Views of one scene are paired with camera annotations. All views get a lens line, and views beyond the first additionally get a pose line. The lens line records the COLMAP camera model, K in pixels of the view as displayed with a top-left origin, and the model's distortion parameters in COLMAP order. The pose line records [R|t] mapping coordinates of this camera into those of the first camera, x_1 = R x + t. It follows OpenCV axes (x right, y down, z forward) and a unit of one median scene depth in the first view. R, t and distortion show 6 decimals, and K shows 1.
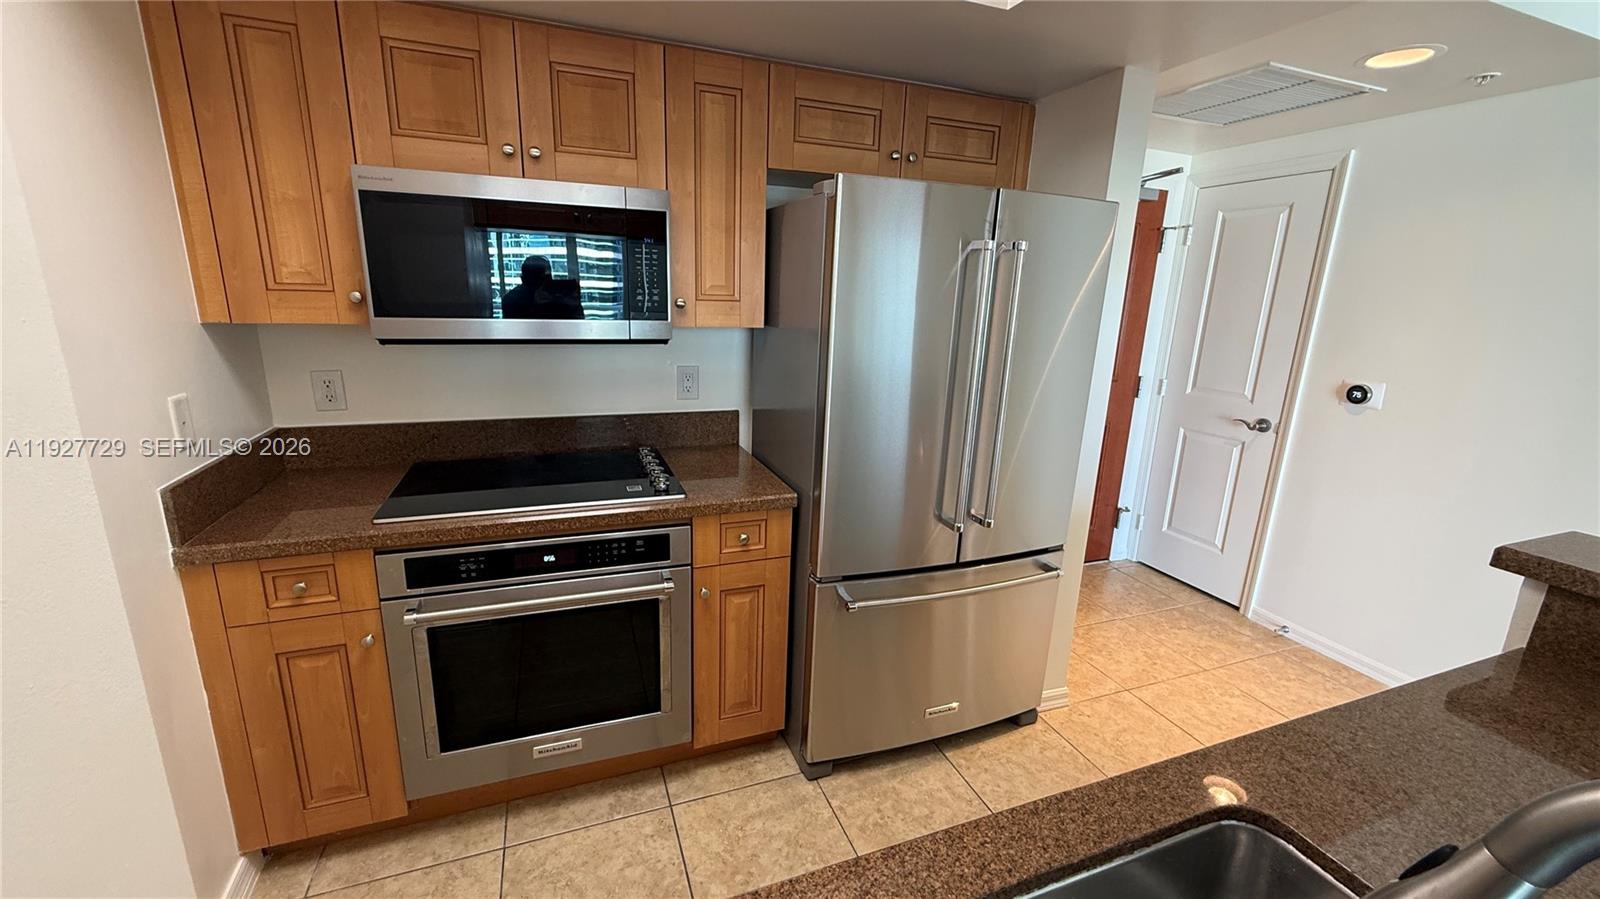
lens RADIAL K [[638.4, 0, 797.4], [0, 638.4, 446.8], [0, 0, 1]] dist [0.001798, 0.000194]
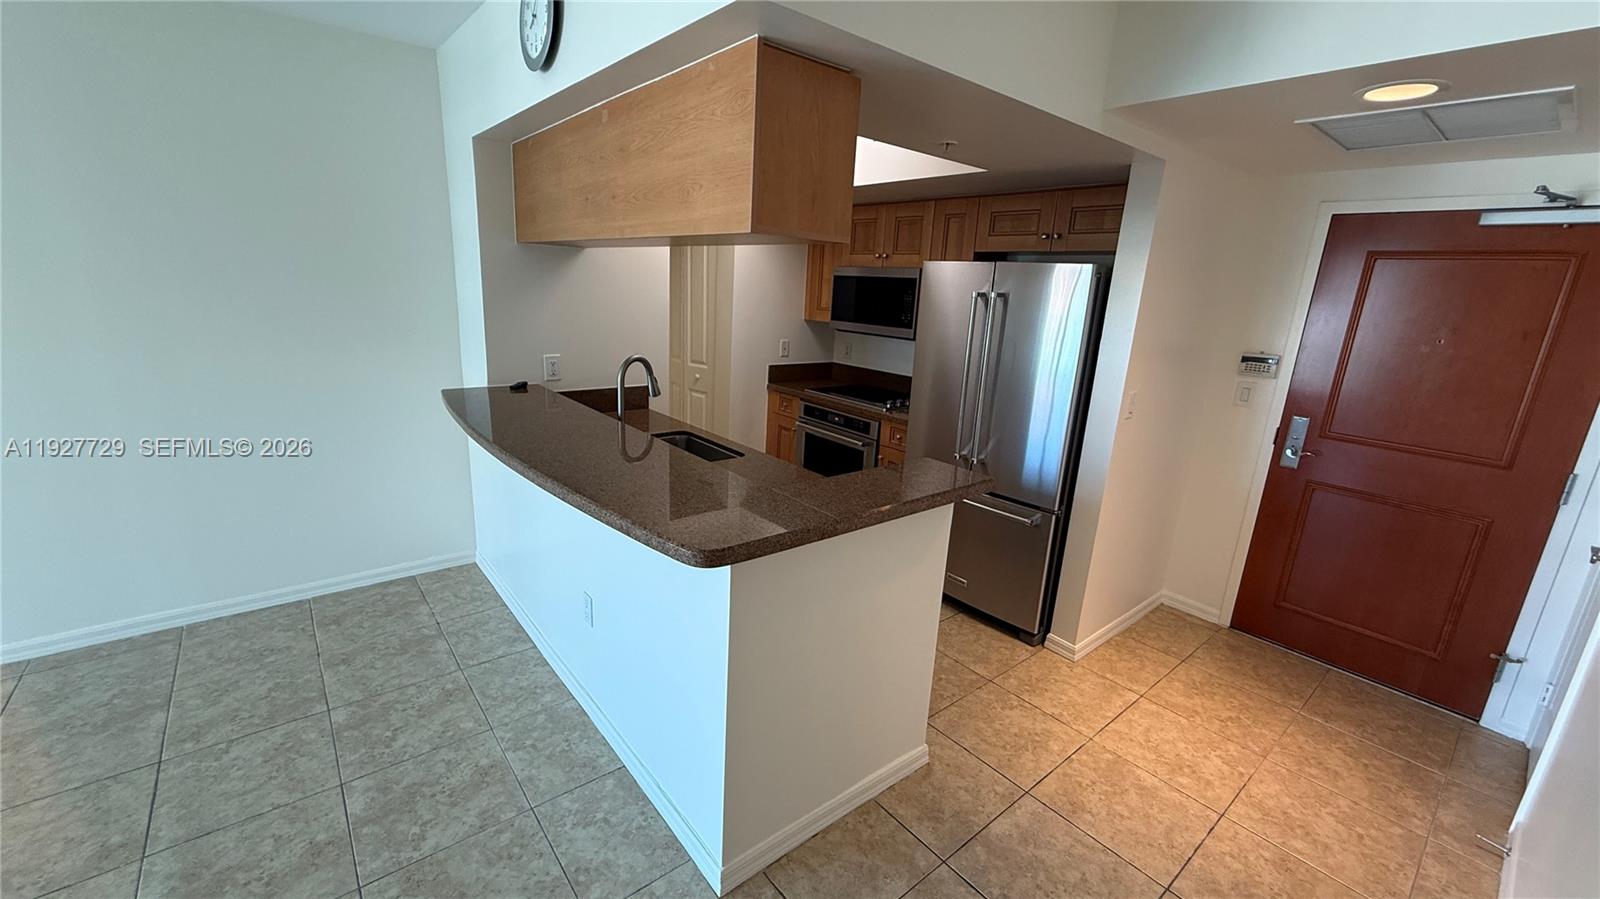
lens RADIAL K [[638.4, 0, 797.4], [0, 638.4, 446.8], [0, 0, 1]] dist [0.001798, 0.000194]
pose [[0.329475, 0.228835, -0.916013, 1.765430], [-0.263936, 0.953828, 0.143349, -0.034591], [0.906523, 0.194539, 0.374661, -0.043116]]
